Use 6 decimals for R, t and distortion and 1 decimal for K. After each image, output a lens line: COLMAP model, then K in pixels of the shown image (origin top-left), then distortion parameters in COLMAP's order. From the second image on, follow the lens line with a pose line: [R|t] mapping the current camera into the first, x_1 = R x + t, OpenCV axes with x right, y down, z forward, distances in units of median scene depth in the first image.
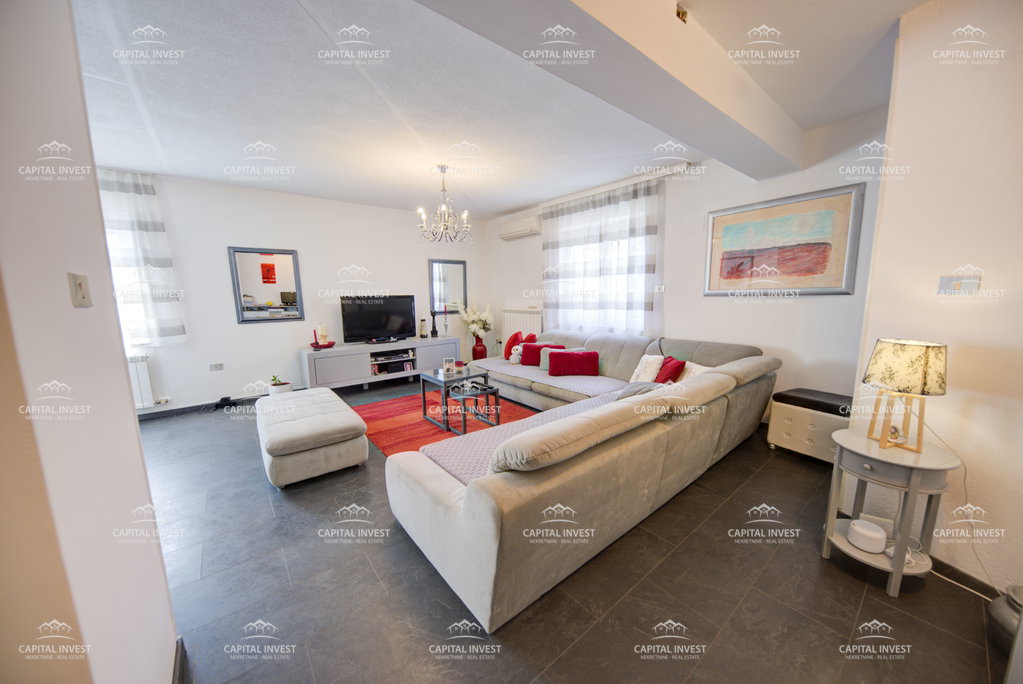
lens RADIAL K [[355.0, 0, 511.6], [0, 355.0, 346.6], [0, 0, 1]] dist [0.000514, -0.000031]
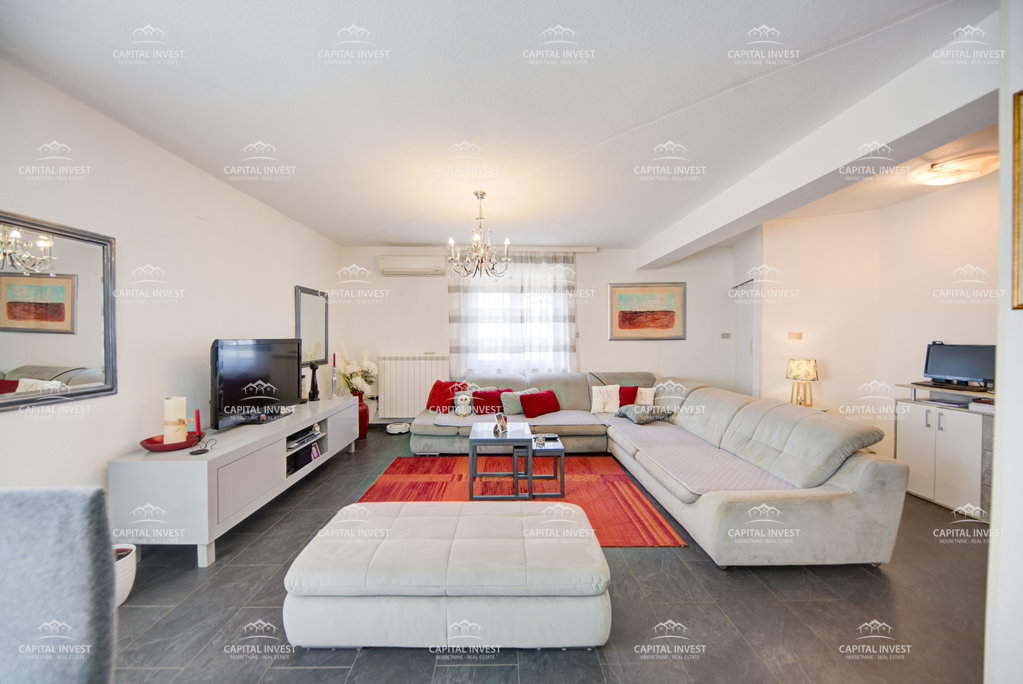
lens RADIAL K [[355.0, 0, 508.9], [0, 355.0, 338.4], [0, 0, 1]] dist [0.000514, -0.000031]
pose [[0.611511, 0.007844, 0.791197, -0.706580], [0.109823, 0.989430, -0.094691, -0.052494], [-0.783577, 0.144796, 0.604186, 0.396825]]
